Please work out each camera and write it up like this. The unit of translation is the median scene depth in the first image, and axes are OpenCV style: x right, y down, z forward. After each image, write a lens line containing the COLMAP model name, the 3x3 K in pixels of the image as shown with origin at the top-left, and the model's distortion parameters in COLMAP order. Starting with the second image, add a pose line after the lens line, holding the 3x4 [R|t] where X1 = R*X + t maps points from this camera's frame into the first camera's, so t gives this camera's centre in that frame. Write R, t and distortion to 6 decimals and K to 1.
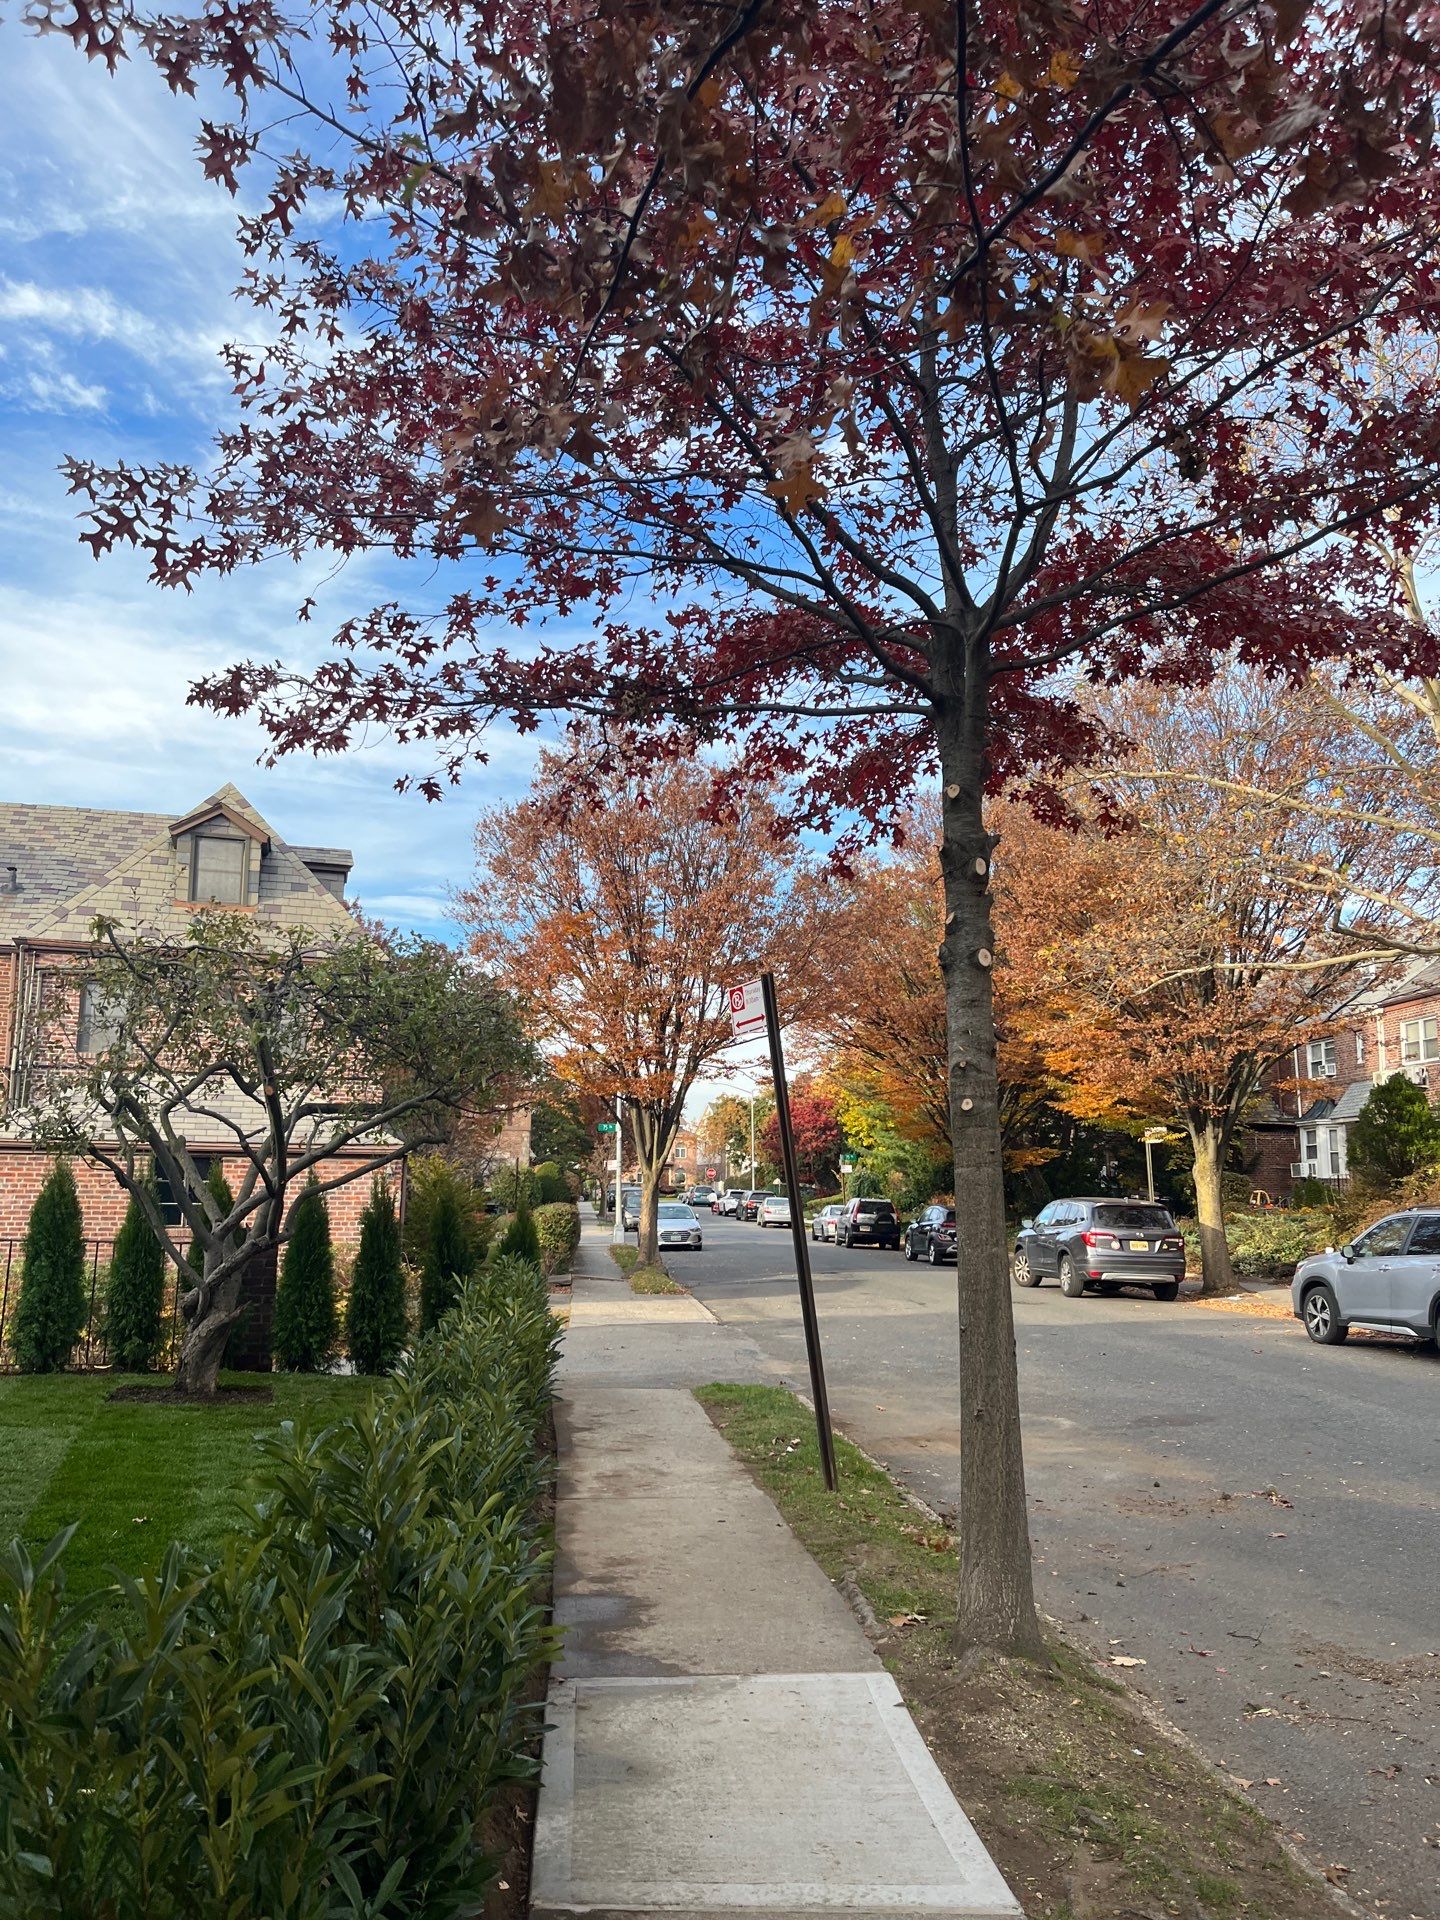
lens RADIAL K [[1452.2, 0, 696.7], [0, 1452.2, 995.1], [0, 0, 1]] dist [0.065997, -0.093566]
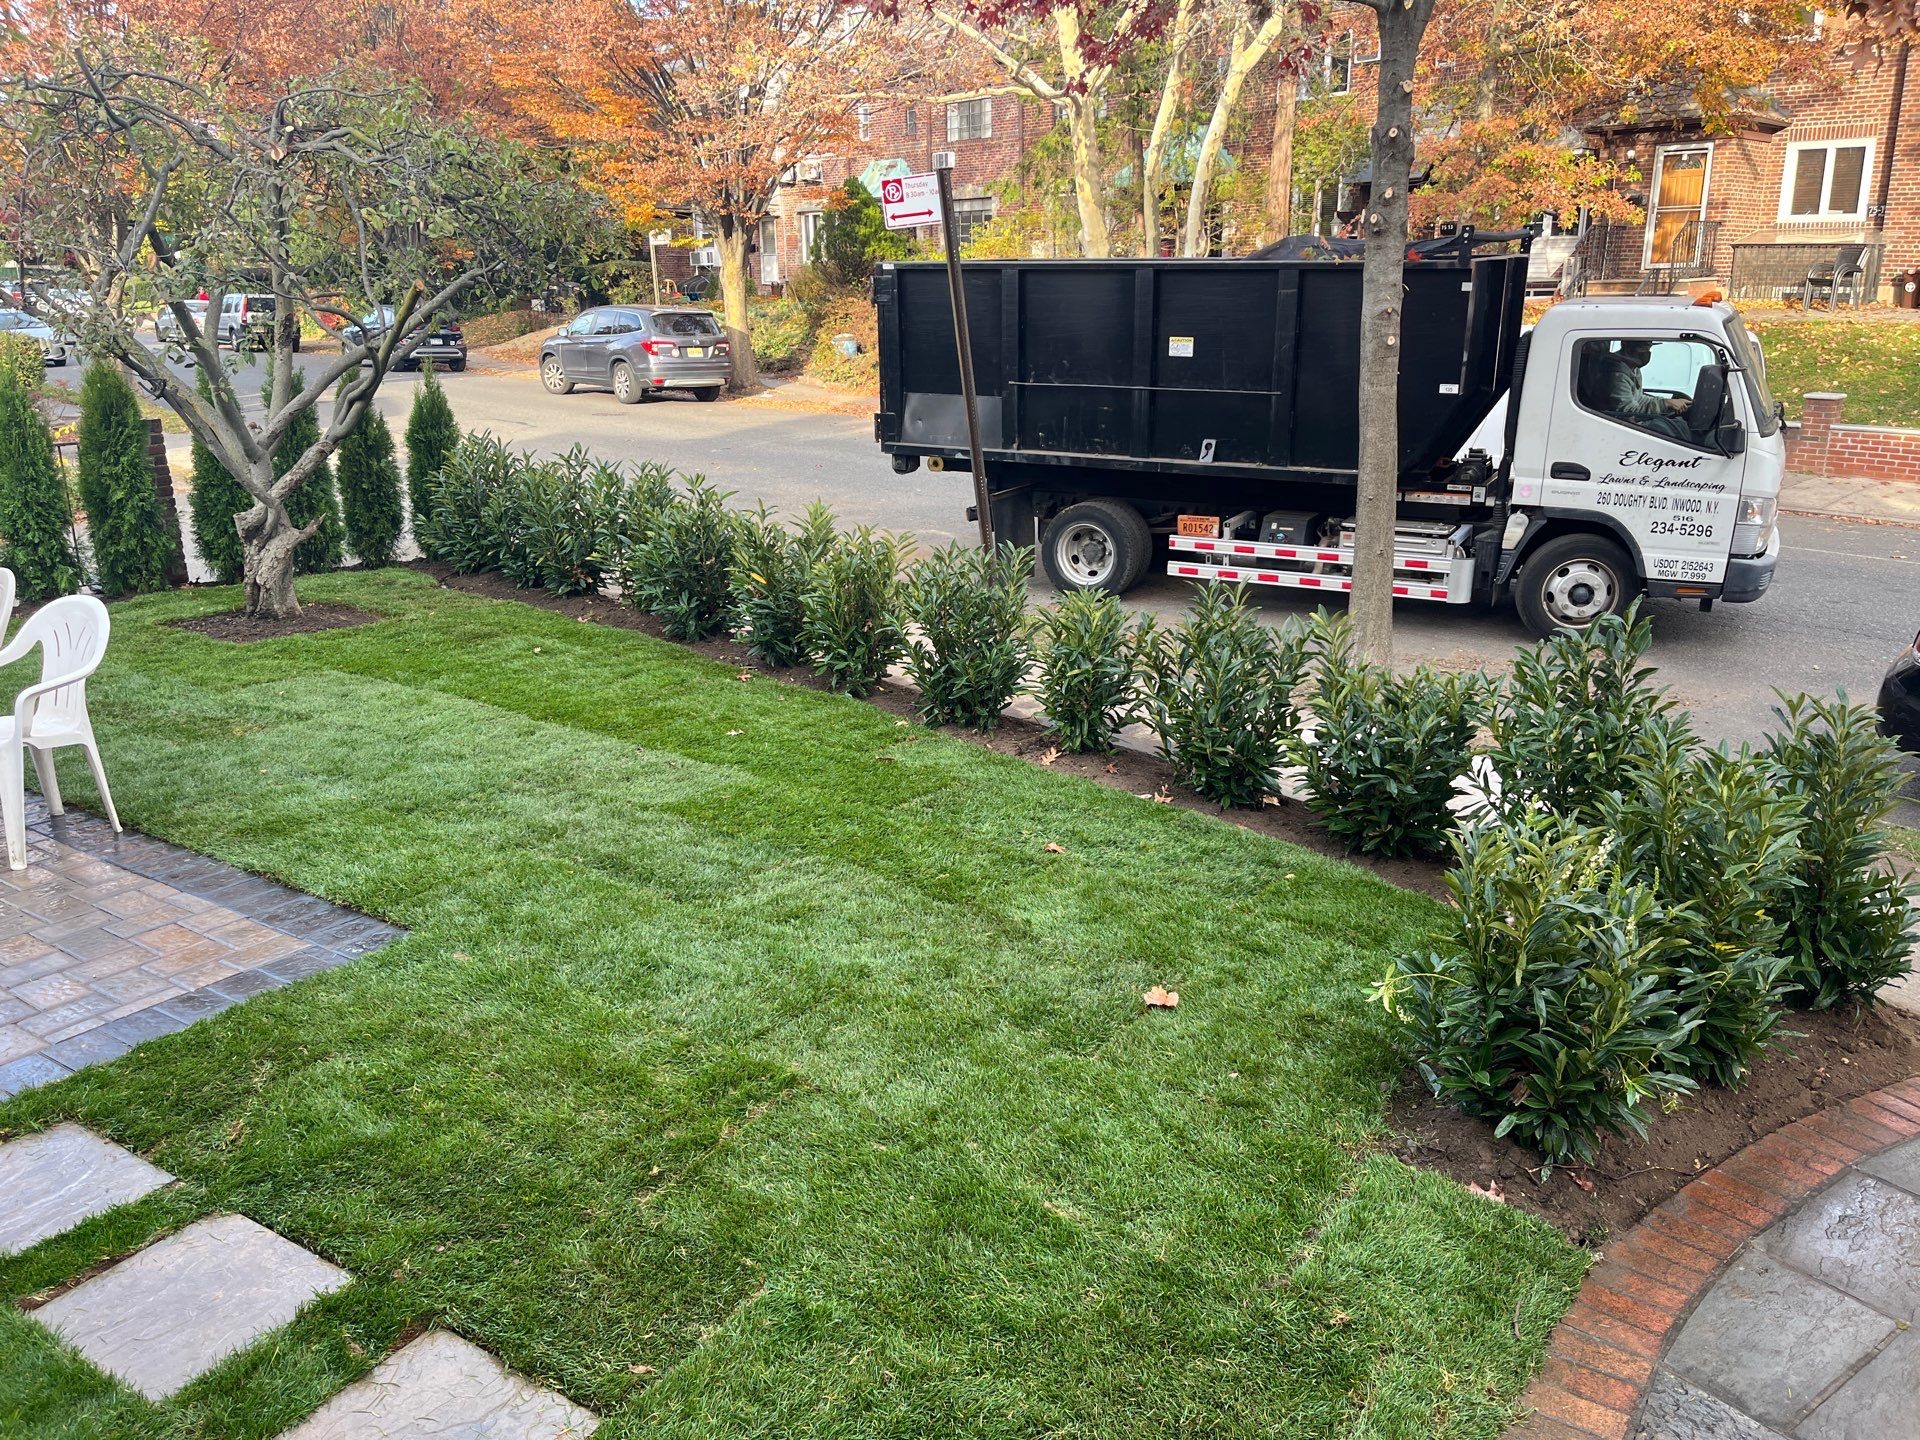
lens RADIAL K [[1452.2, 0, 967.0], [0, 1452.2, 722.3], [0, 0, 1]] dist [0.065997, -0.093566]
pose [[0.783237, -0.196977, 0.589694, -0.211566], [-0.074161, 0.912112, 0.403176, -0.026158], [-0.617284, -0.359515, 0.699793, 0.027584]]
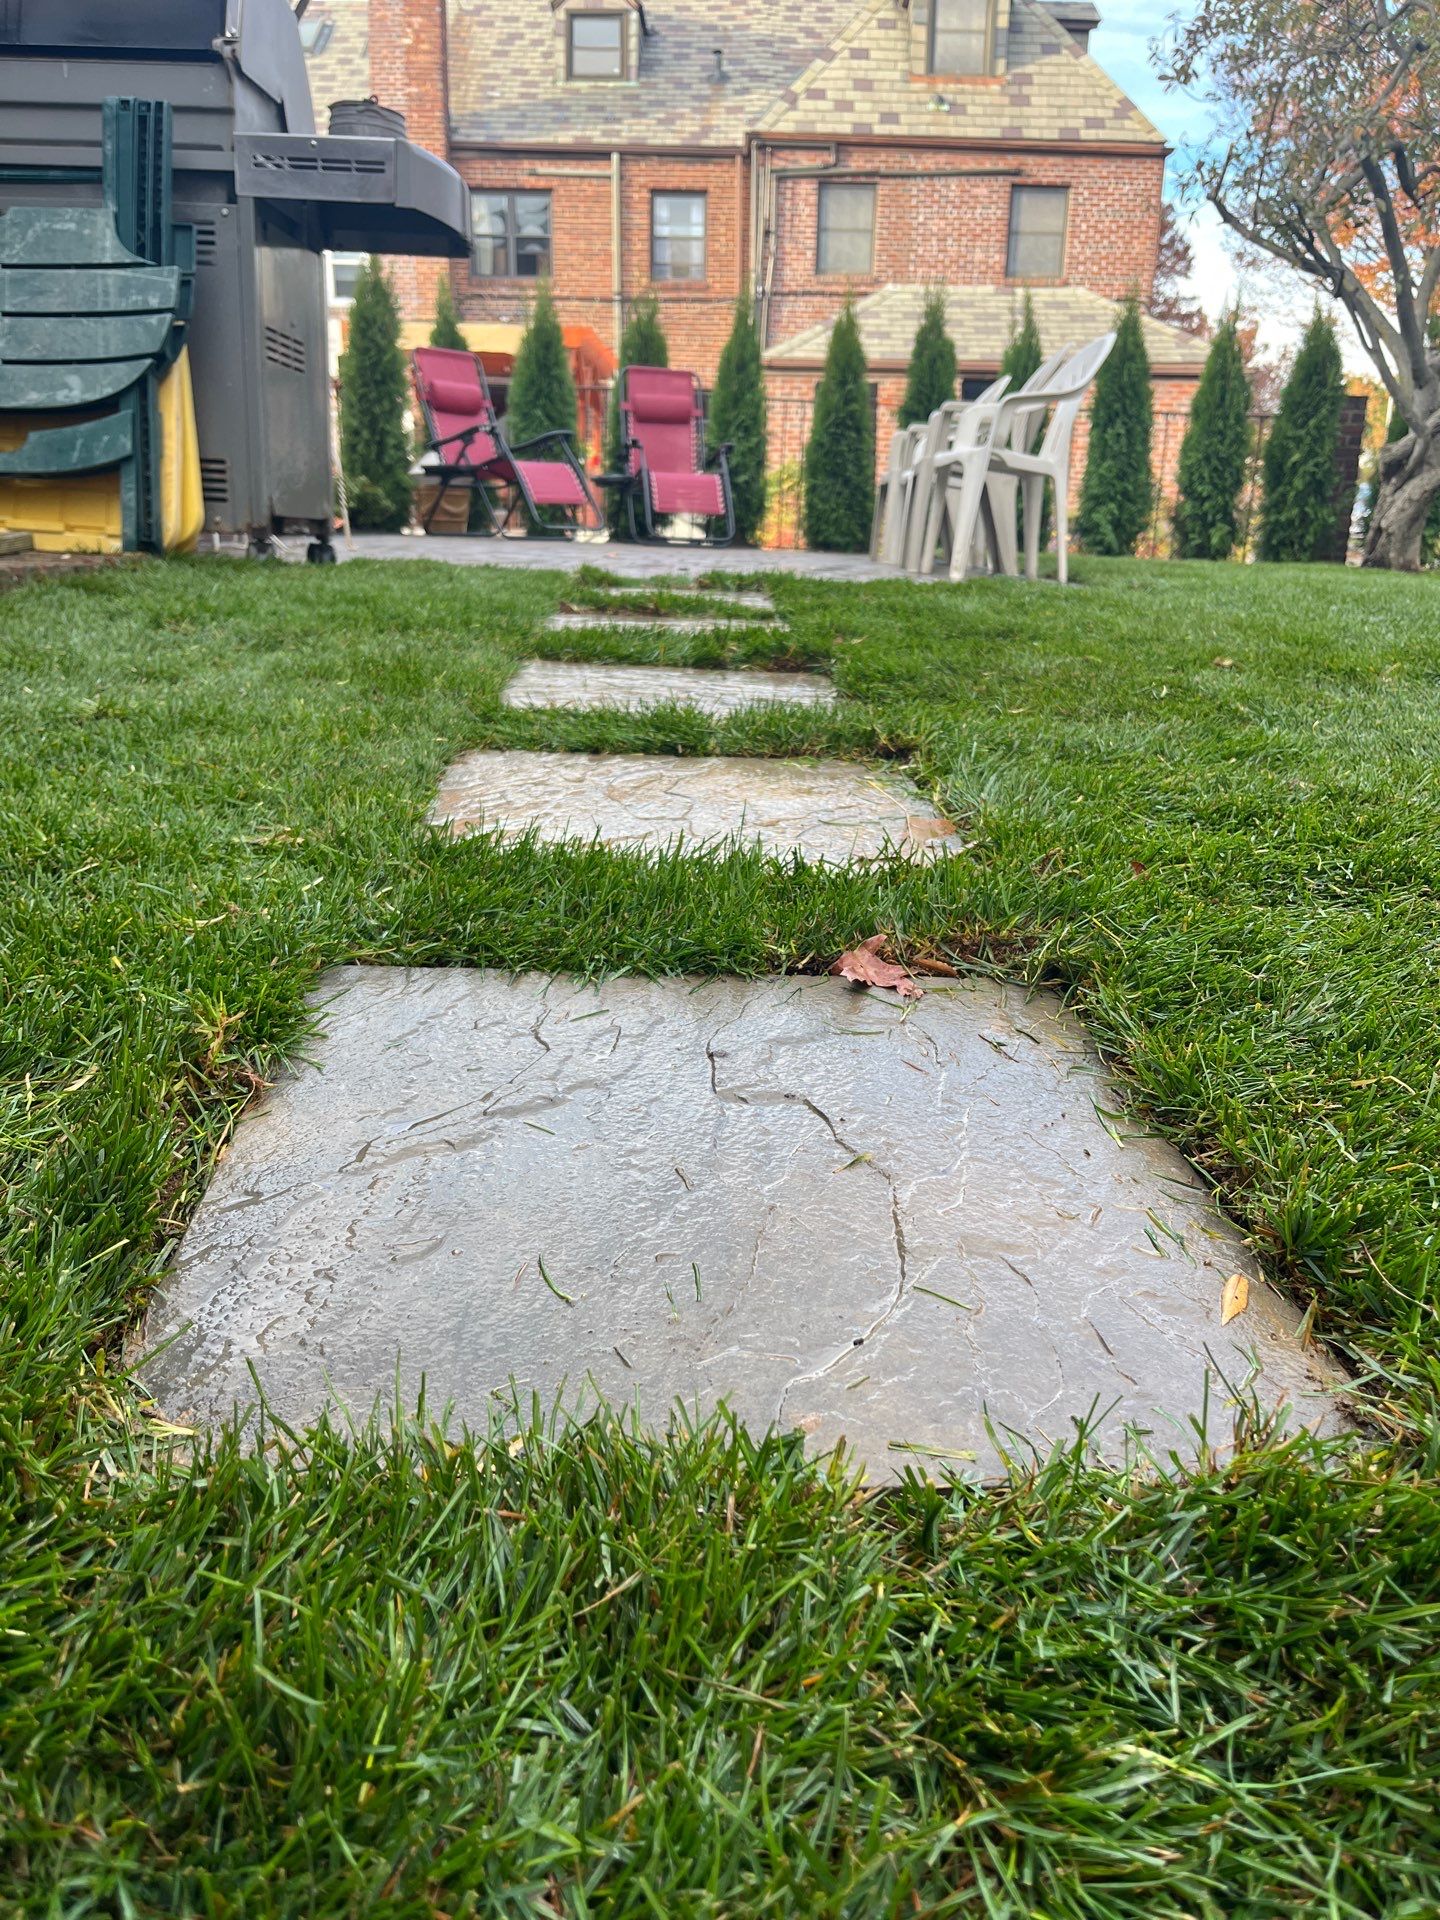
lens RADIAL K [[1452.2, 0, 726.5], [0, 1452.2, 966.2], [0, 0, 1]] dist [0.065997, -0.093566]
pose [[0.952336, 0.096345, -0.289436, -0.166095], [0.035107, 0.907894, 0.417727, 0.044189], [0.303023, -0.407978, 0.861238, 0.034982]]
